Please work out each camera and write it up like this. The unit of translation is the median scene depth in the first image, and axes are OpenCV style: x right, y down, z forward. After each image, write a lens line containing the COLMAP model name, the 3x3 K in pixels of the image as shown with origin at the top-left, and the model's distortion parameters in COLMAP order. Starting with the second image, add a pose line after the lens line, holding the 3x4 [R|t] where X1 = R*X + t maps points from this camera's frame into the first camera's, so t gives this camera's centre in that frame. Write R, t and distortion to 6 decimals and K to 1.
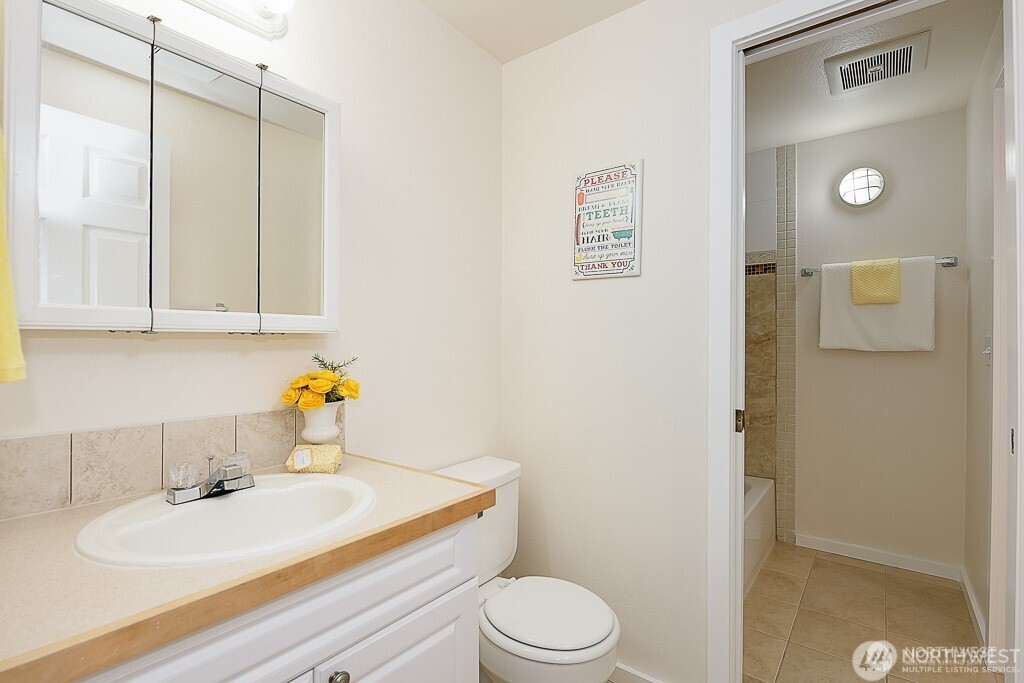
lens RADIAL K [[490.3, 0, 511.1], [0, 490.3, 342.6], [0, 0, 1]] dist [-0.004062, -0.000354]
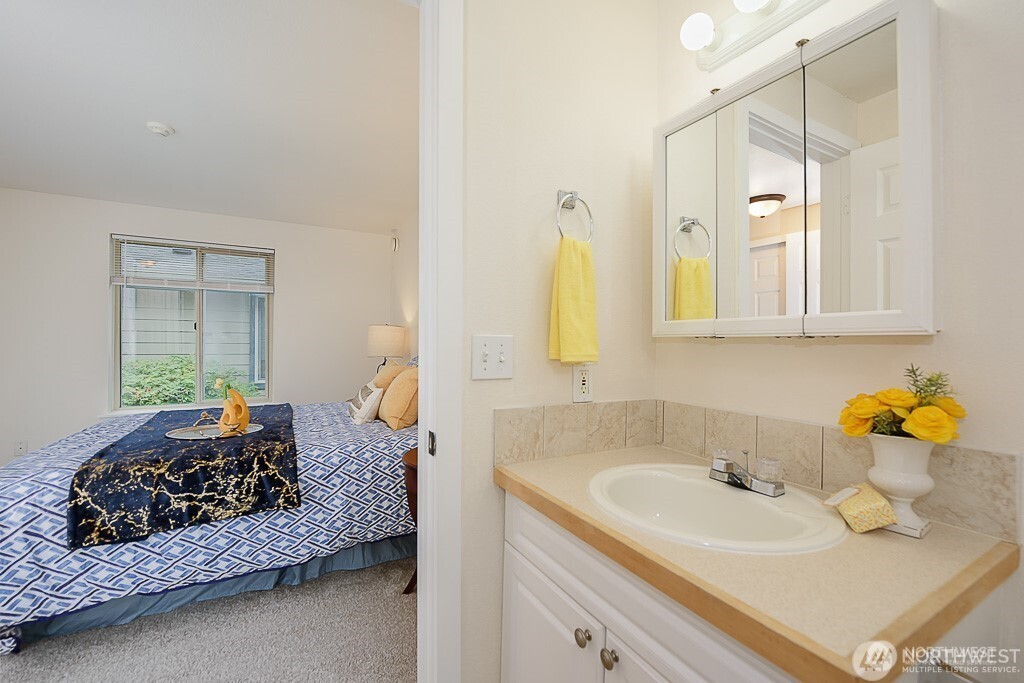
lens RADIAL K [[431.5, 0, 512.4], [0, 431.5, 338.9], [0, 0, 1]] dist [0.001569, 0.000080]
pose [[-0.401703, -0.012601, -0.915683, 0.488310], [-0.010198, 0.999905, -0.009286, -0.002043], [0.915713, 0.005608, -0.401793, 0.939329]]
